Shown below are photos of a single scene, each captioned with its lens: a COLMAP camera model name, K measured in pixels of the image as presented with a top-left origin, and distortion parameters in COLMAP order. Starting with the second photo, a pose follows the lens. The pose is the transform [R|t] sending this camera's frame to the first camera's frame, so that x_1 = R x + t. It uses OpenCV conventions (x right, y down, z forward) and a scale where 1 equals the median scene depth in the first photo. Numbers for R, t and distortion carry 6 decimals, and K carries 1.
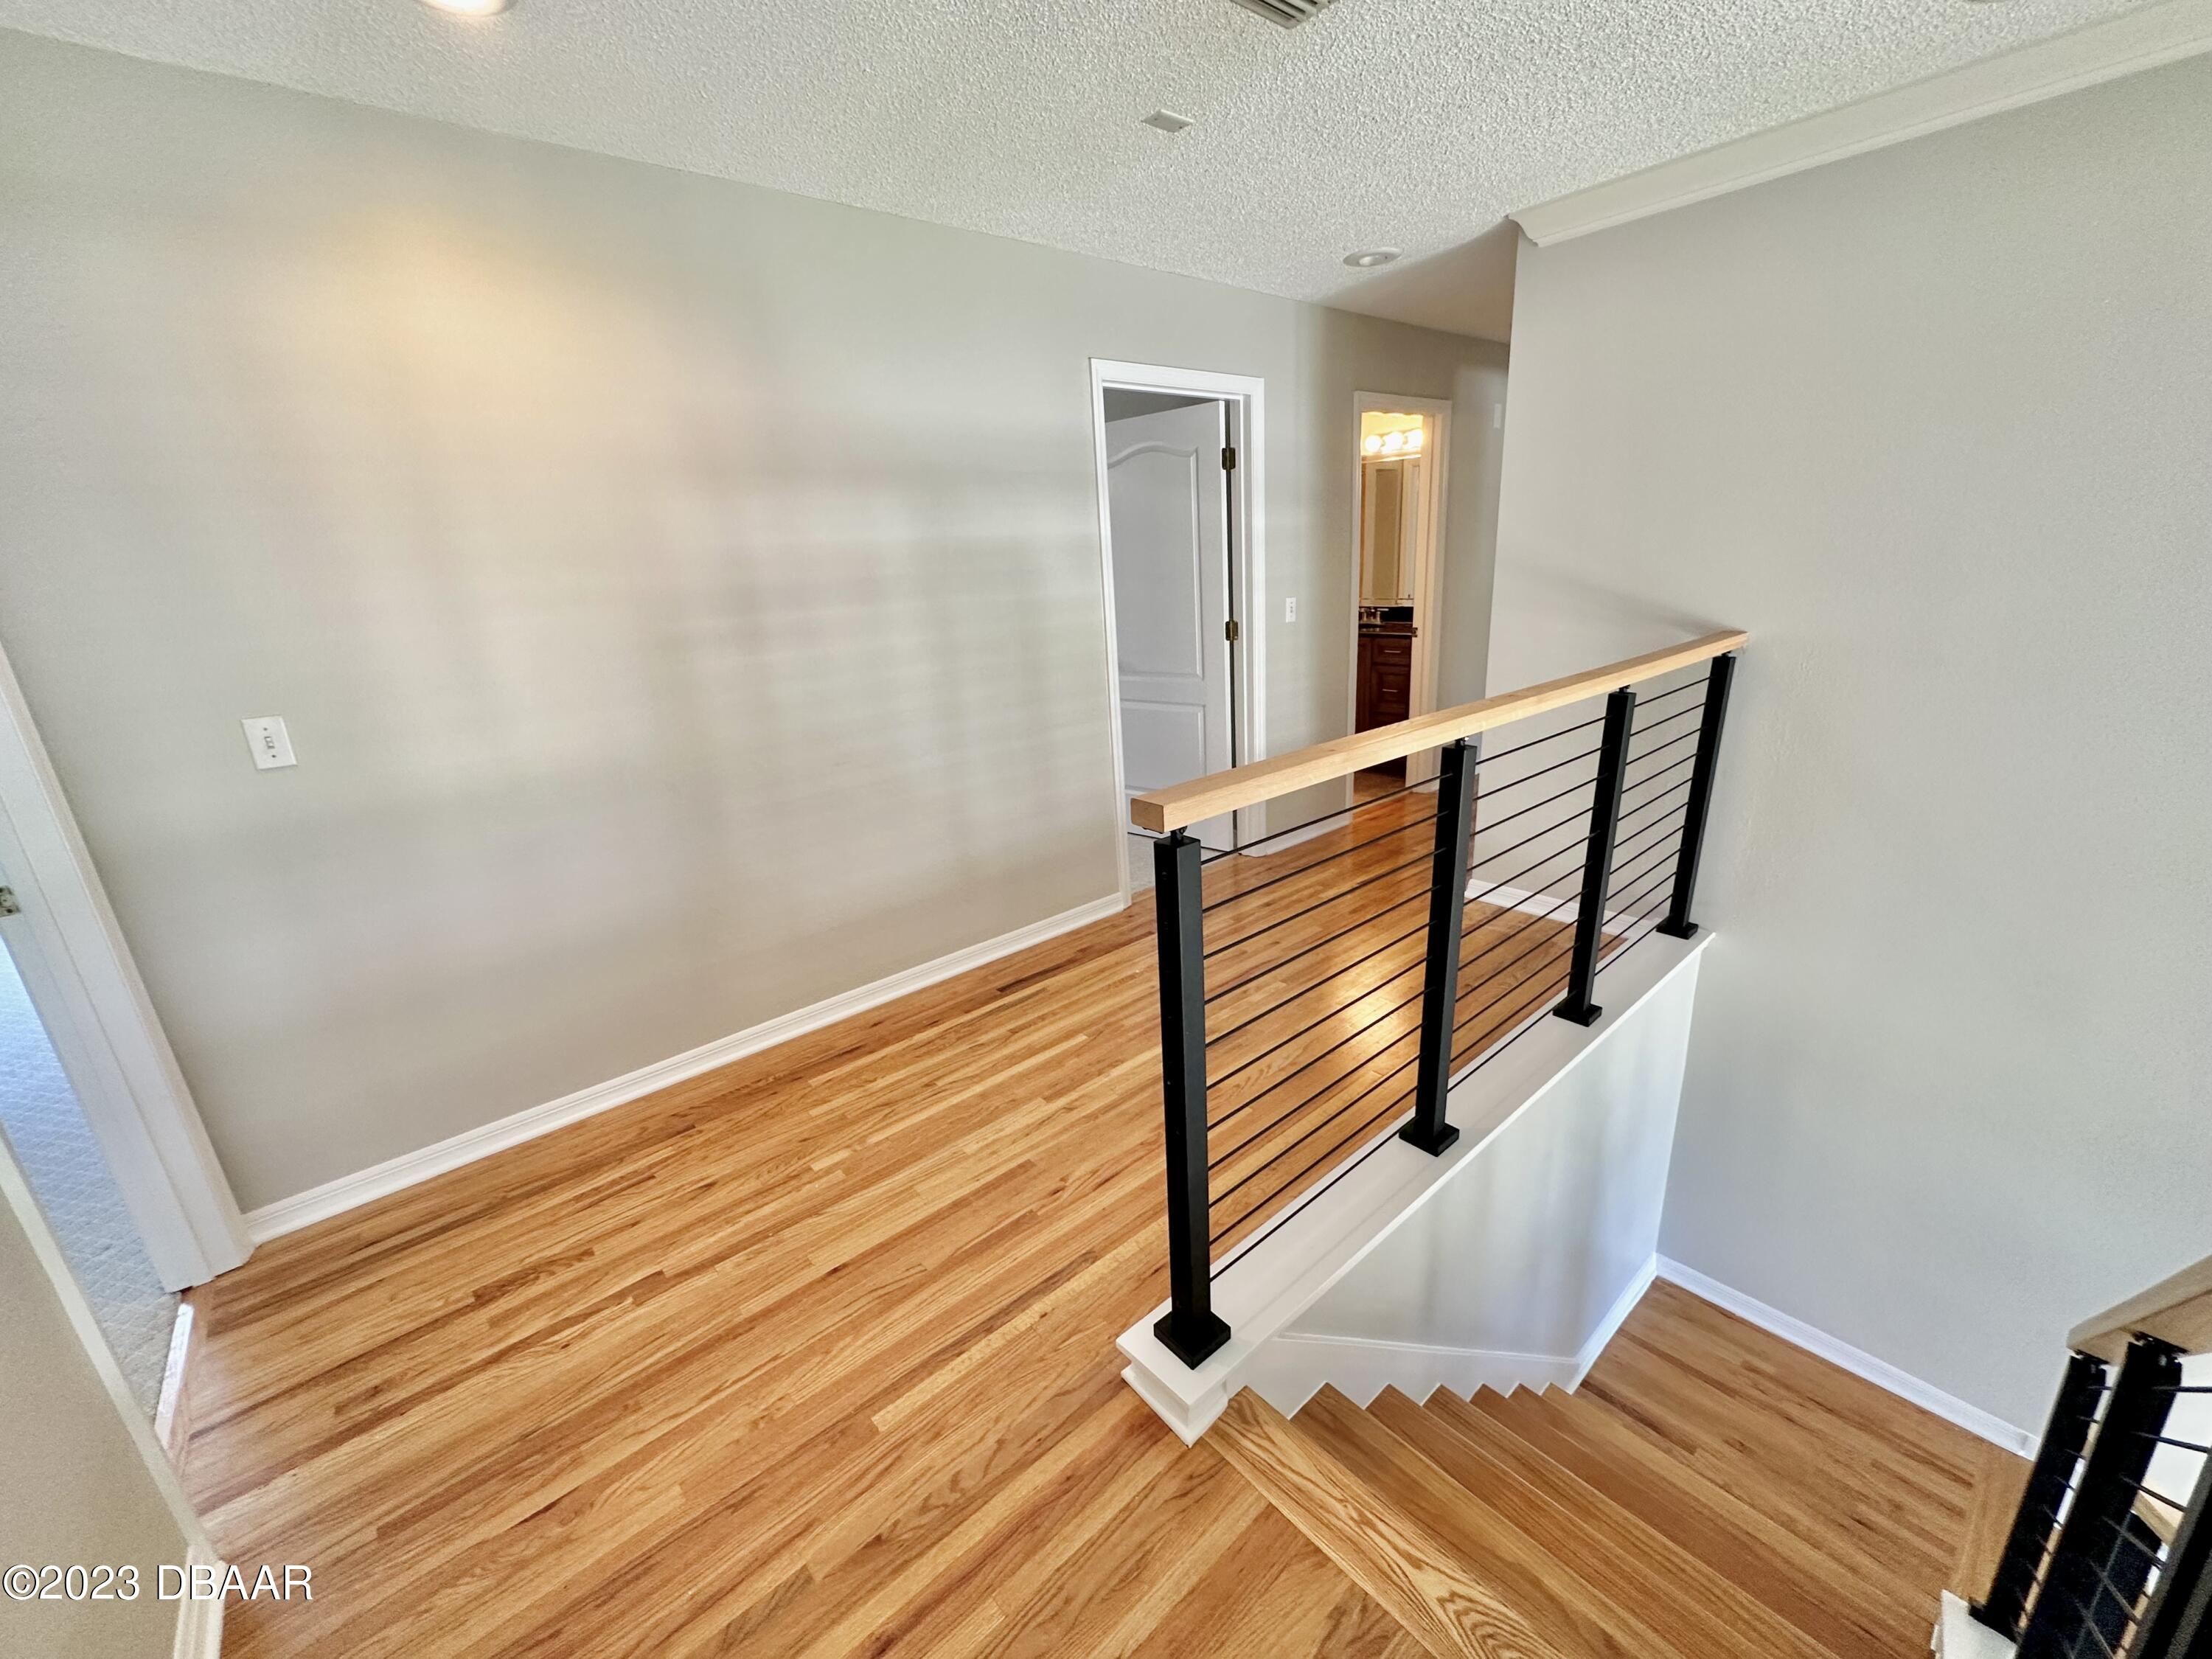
lens RADIAL K [[886.0, 0, 1101.2], [0, 886.0, 834.8], [0, 0, 1]] dist [-0.002018, 0.000398]
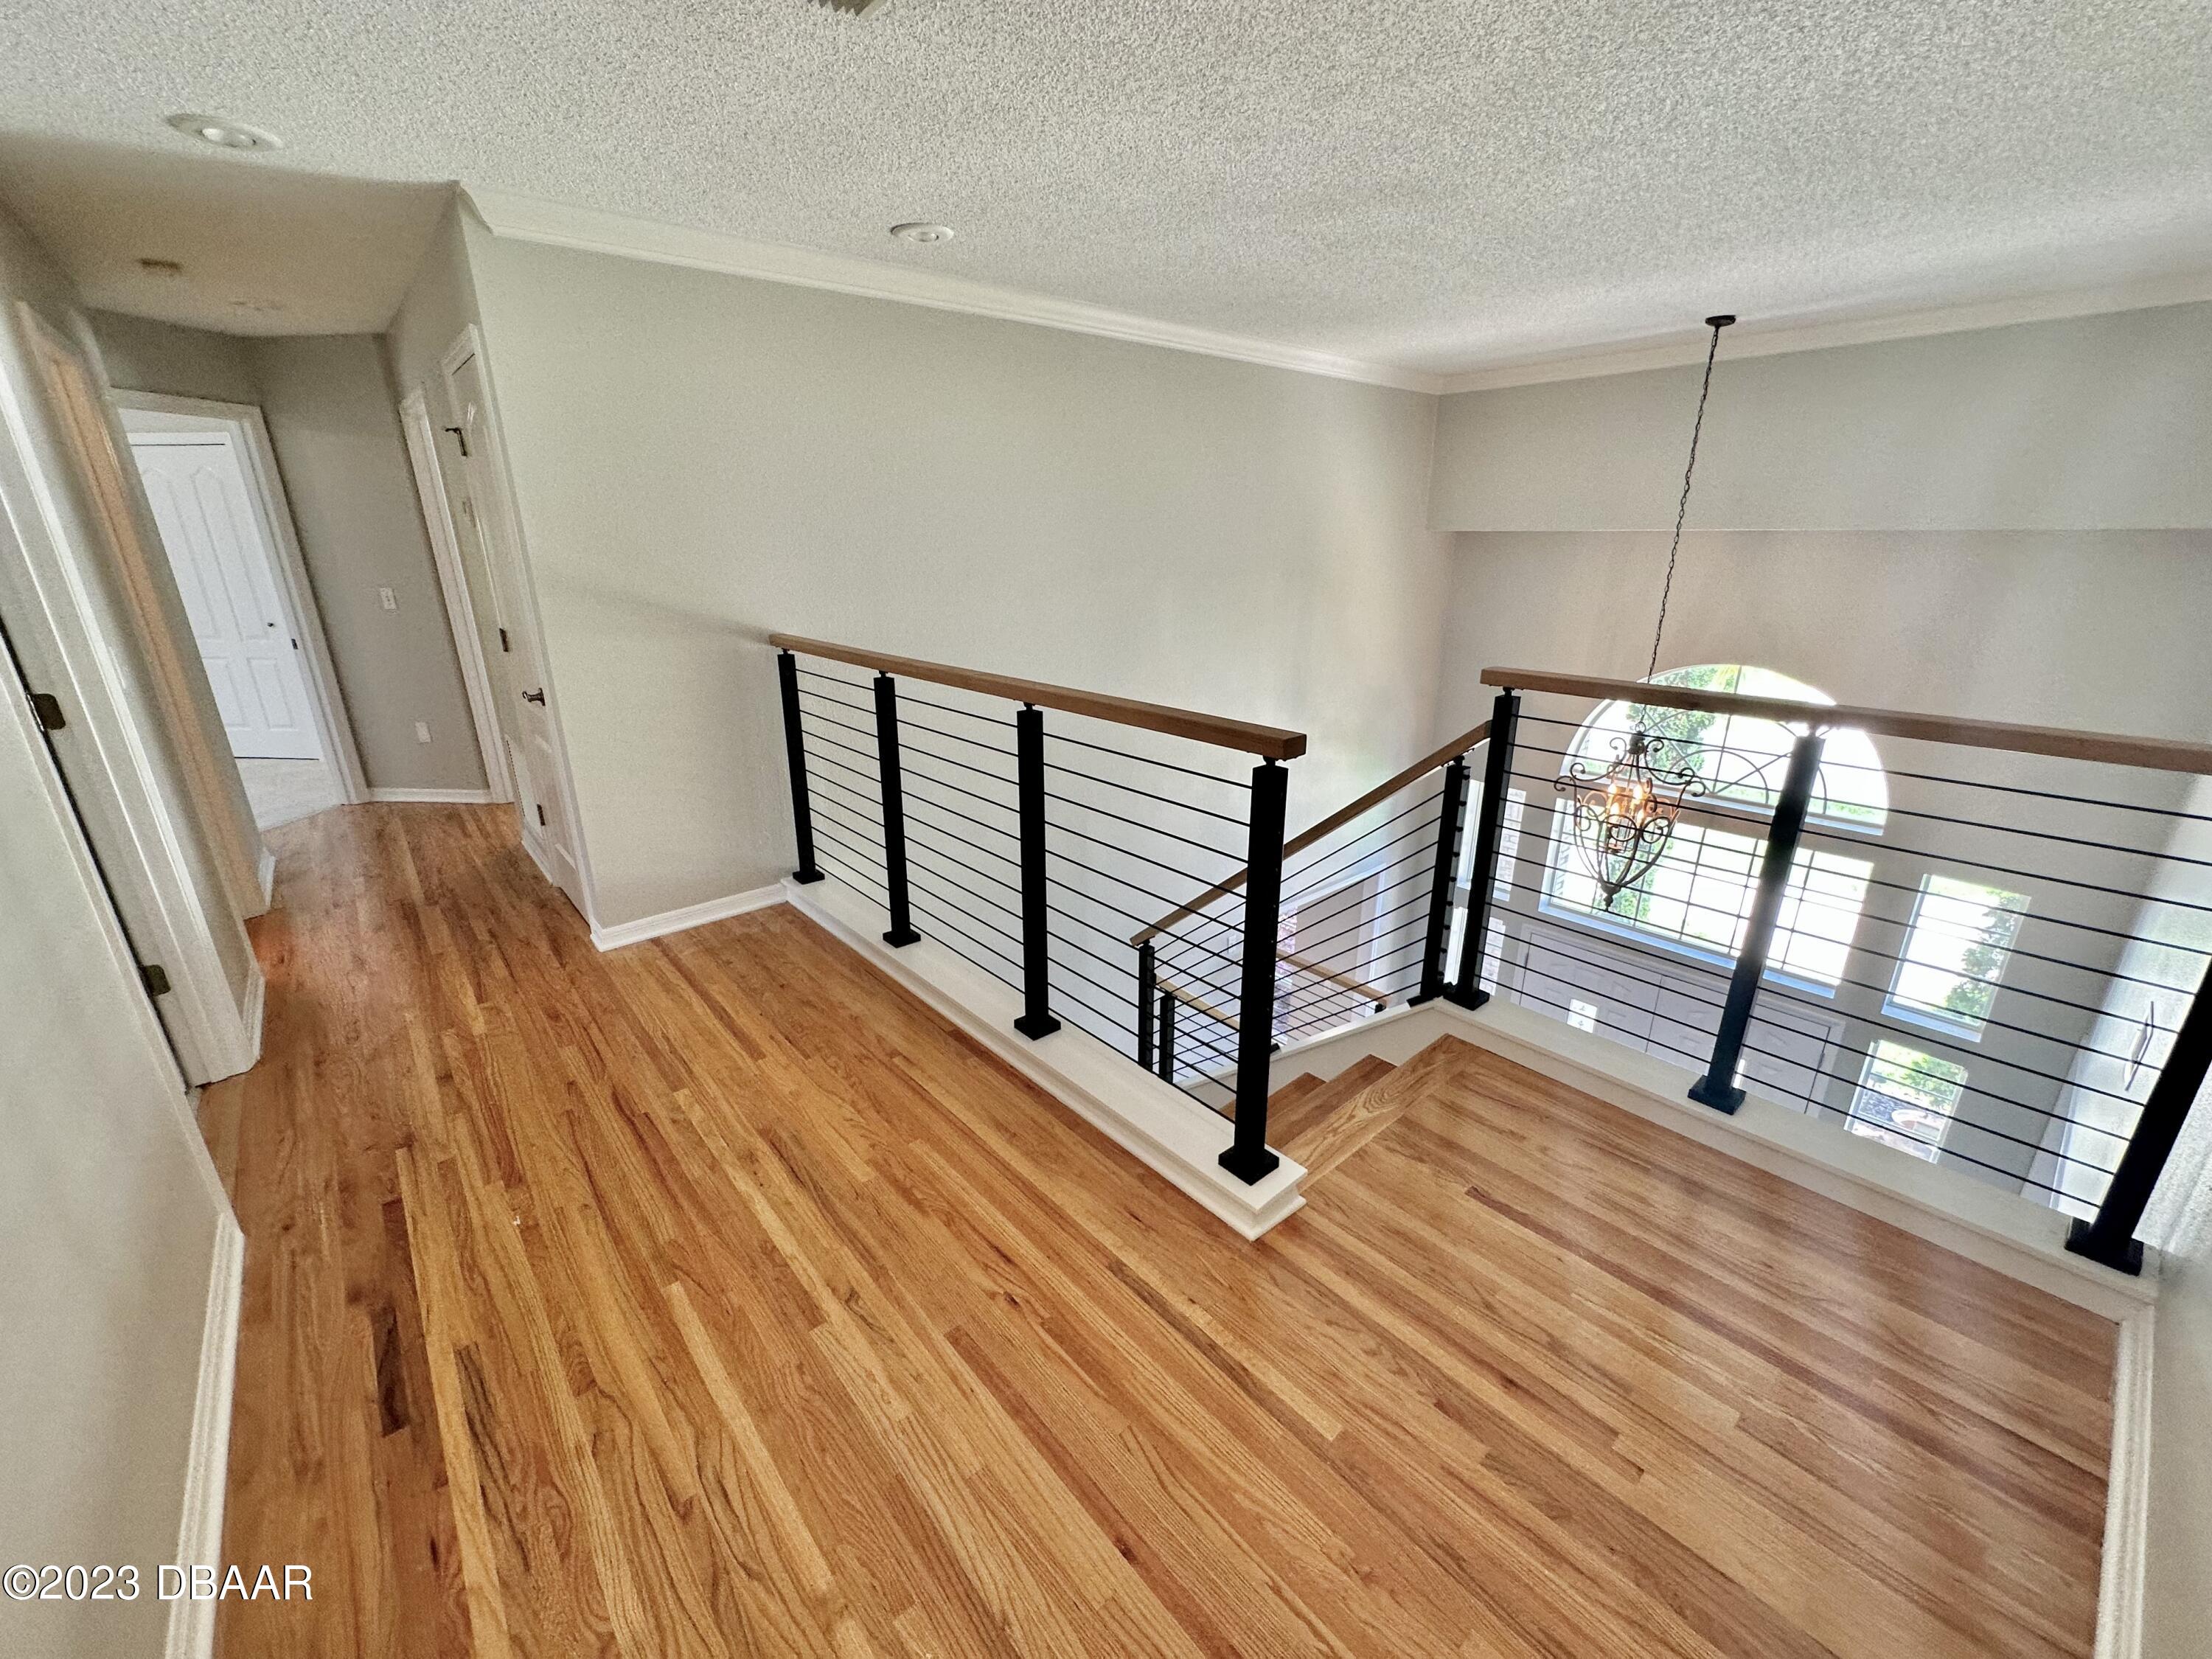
lens RADIAL K [[886.0, 0, 1106.2], [0, 886.0, 831.2], [0, 0, 1]] dist [-0.002018, 0.000398]
pose [[-0.010136, -0.270280, 0.962728, -0.756128], [0.307119, 0.915402, 0.260227, -0.206921], [-0.951617, 0.298310, 0.073729, 0.724692]]
